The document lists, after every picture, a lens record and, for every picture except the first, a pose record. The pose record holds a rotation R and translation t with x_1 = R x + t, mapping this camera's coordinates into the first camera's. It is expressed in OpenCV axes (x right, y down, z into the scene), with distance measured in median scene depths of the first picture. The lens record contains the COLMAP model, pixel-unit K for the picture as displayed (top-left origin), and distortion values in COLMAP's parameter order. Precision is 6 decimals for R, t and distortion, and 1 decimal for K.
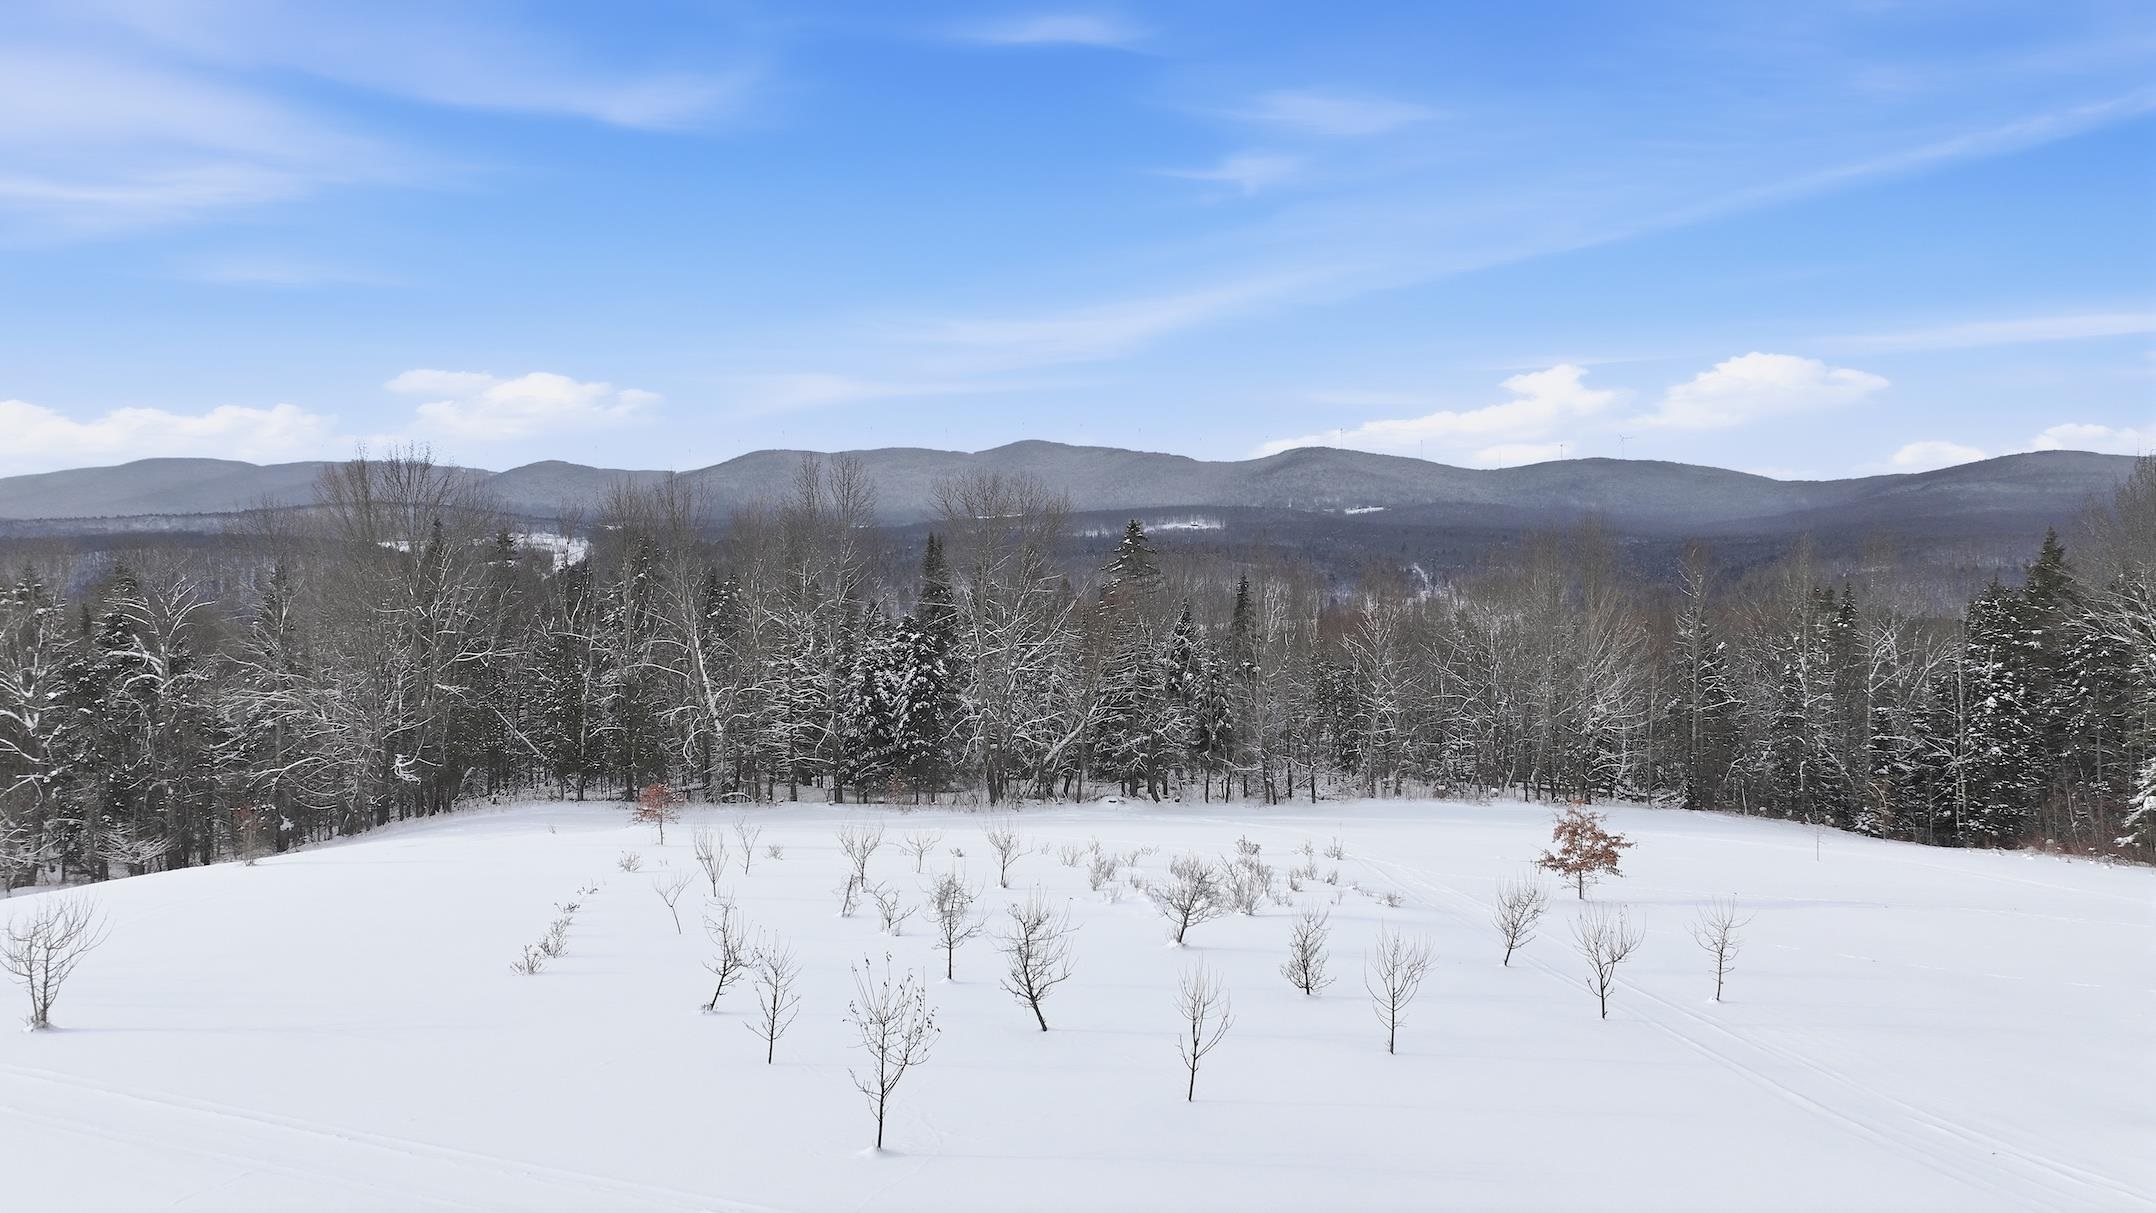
lens RADIAL K [[1521.3, 0, 1088.3], [0, 1521.3, 599.8], [0, 0, 1]] dist [0.005787, 0.002344]
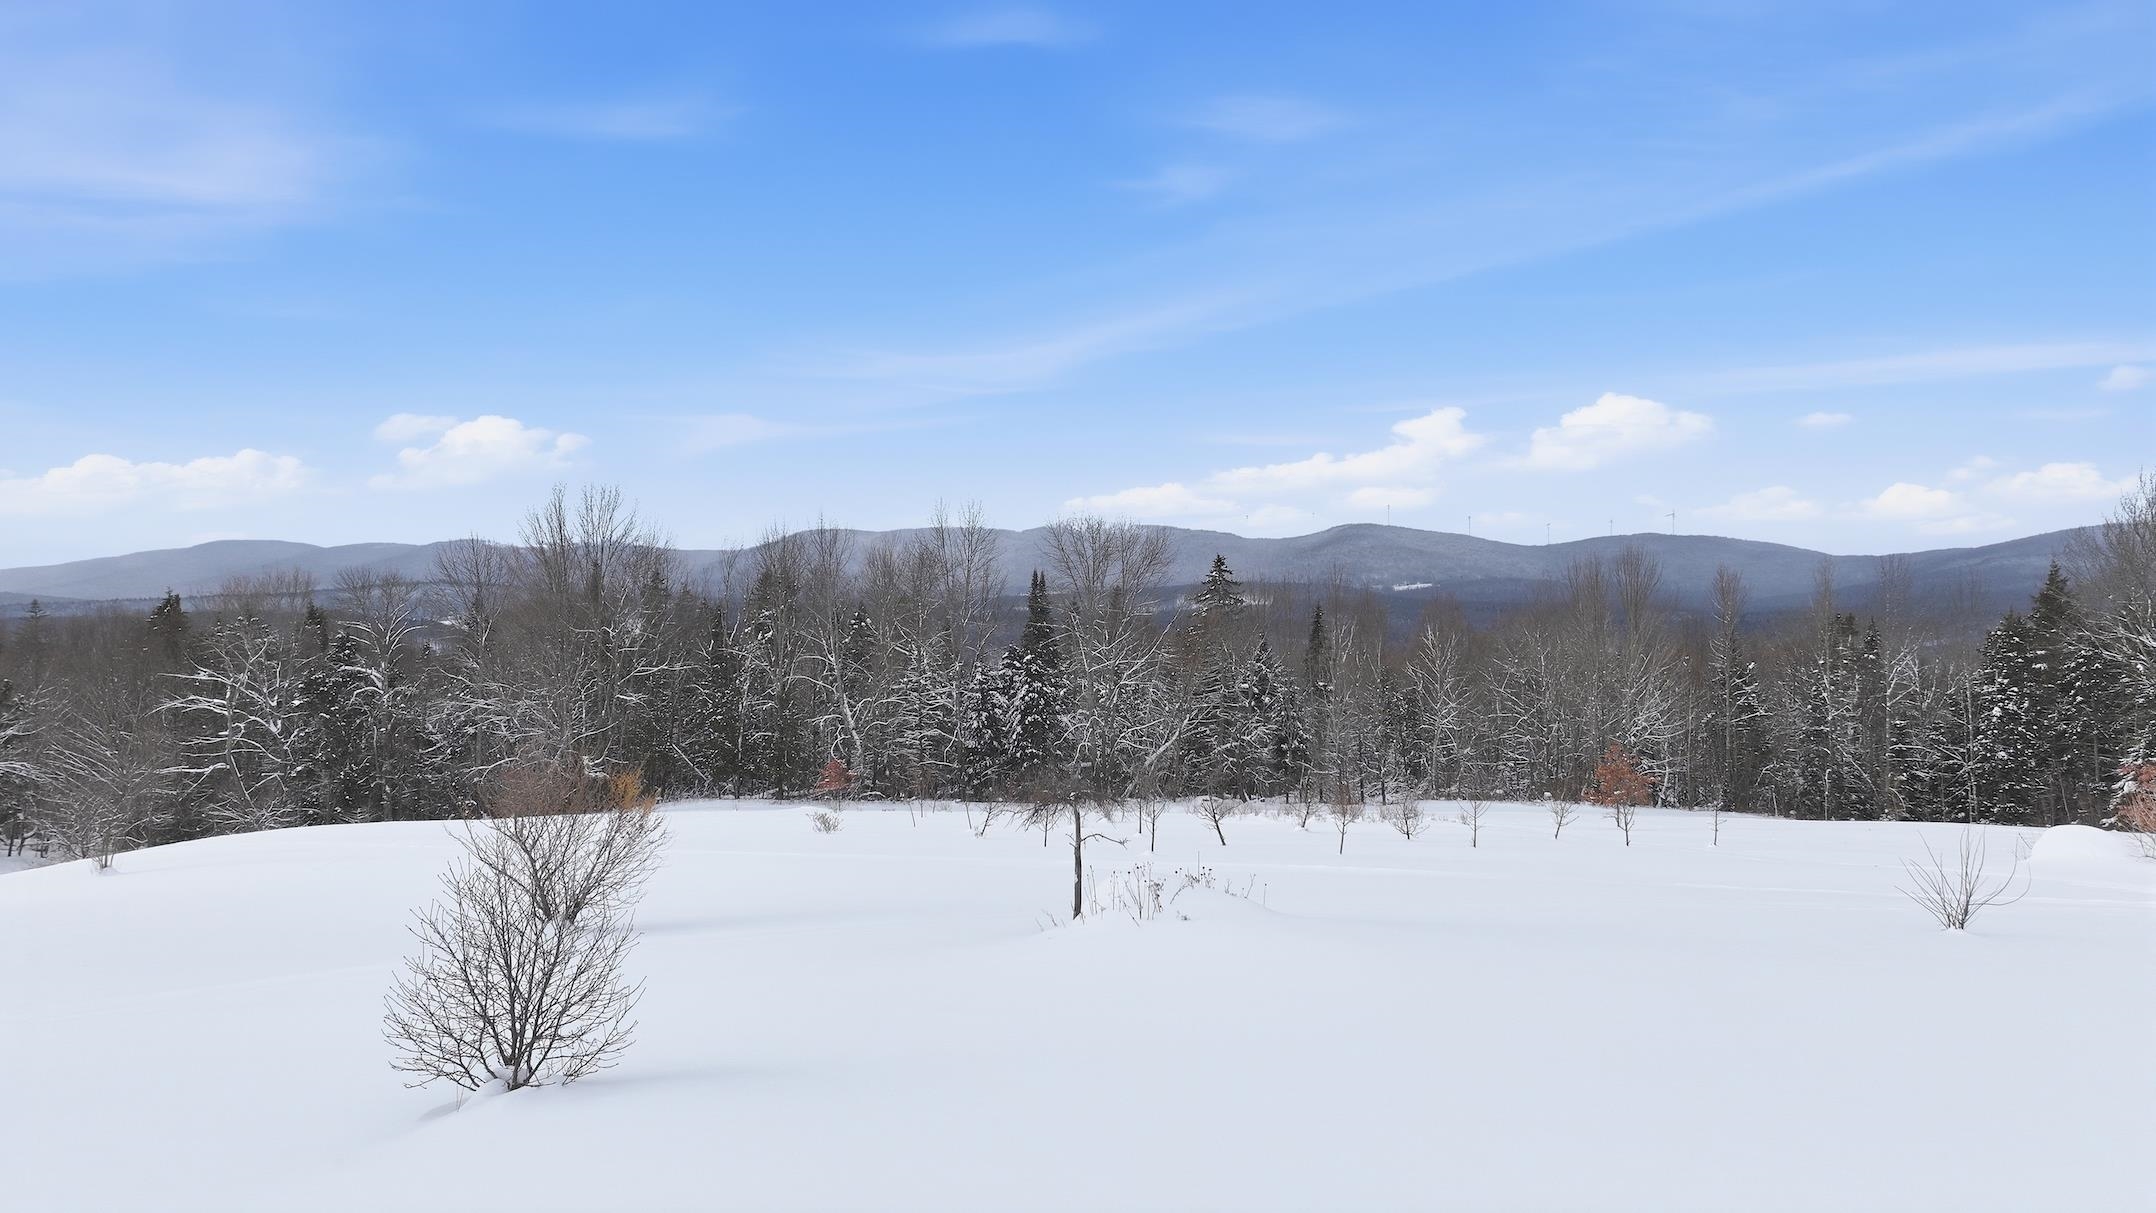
lens RADIAL K [[1521.3, 0, 1087.8], [0, 1521.3, 604.9], [0, 0, 1]] dist [0.005787, 0.002344]
pose [[0.999514, -0.003497, -0.030988, -0.033295], [0.002001, 0.998837, -0.048176, 0.039137], [0.031120, 0.048091, 0.998358, -0.126326]]
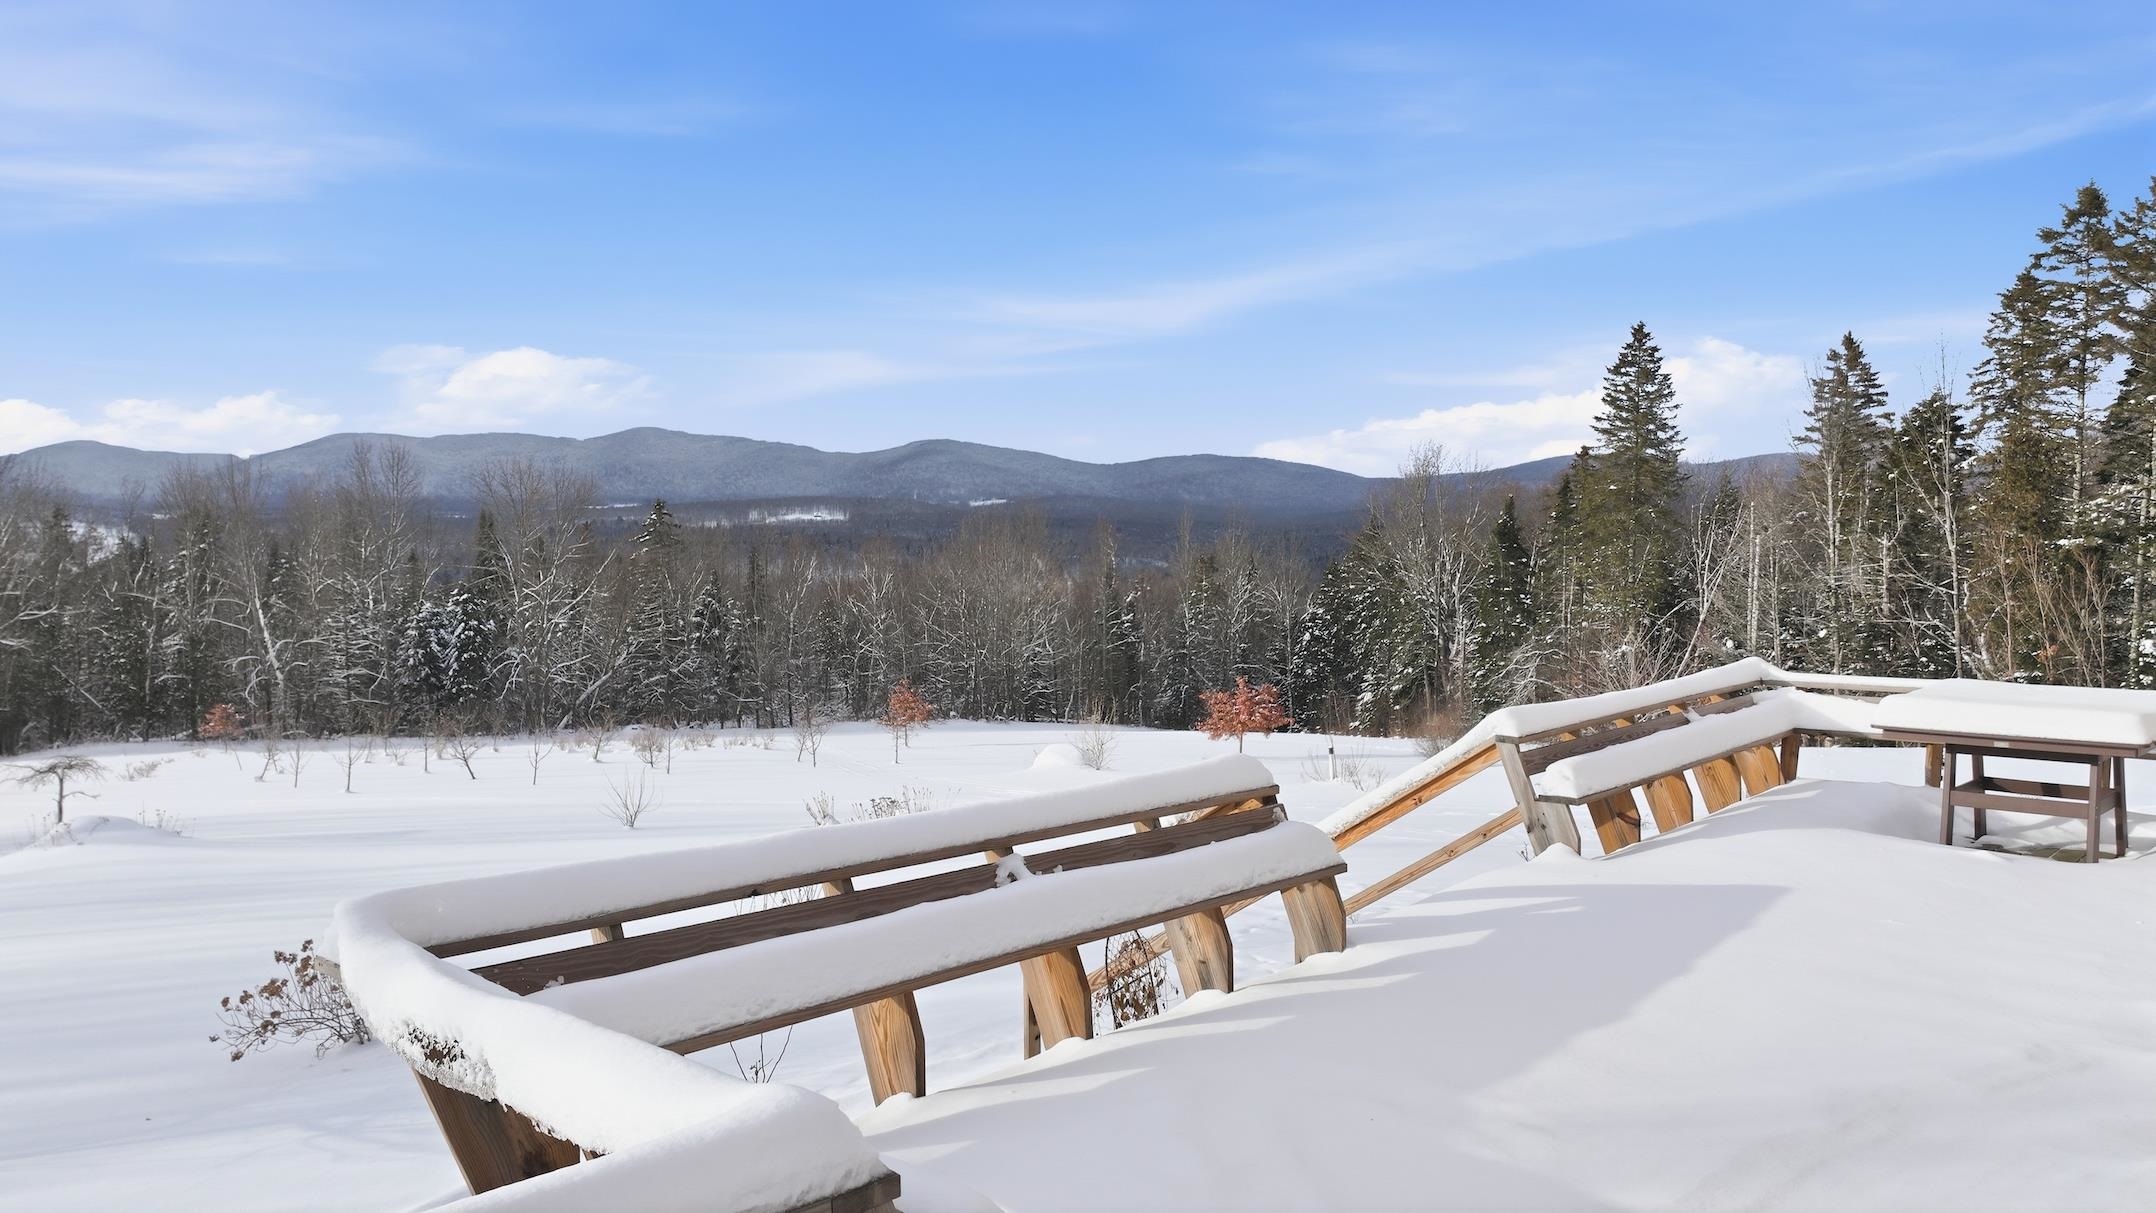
lens RADIAL K [[1521.3, 0, 1094.2], [0, 1521.3, 603.6], [0, 0, 1]] dist [0.005787, 0.002344]
pose [[0.969809, -0.010215, 0.243653, 0.071691], [0.008290, 0.999926, 0.008923, 0.022530], [-0.243726, -0.006634, 0.969821, -0.258093]]
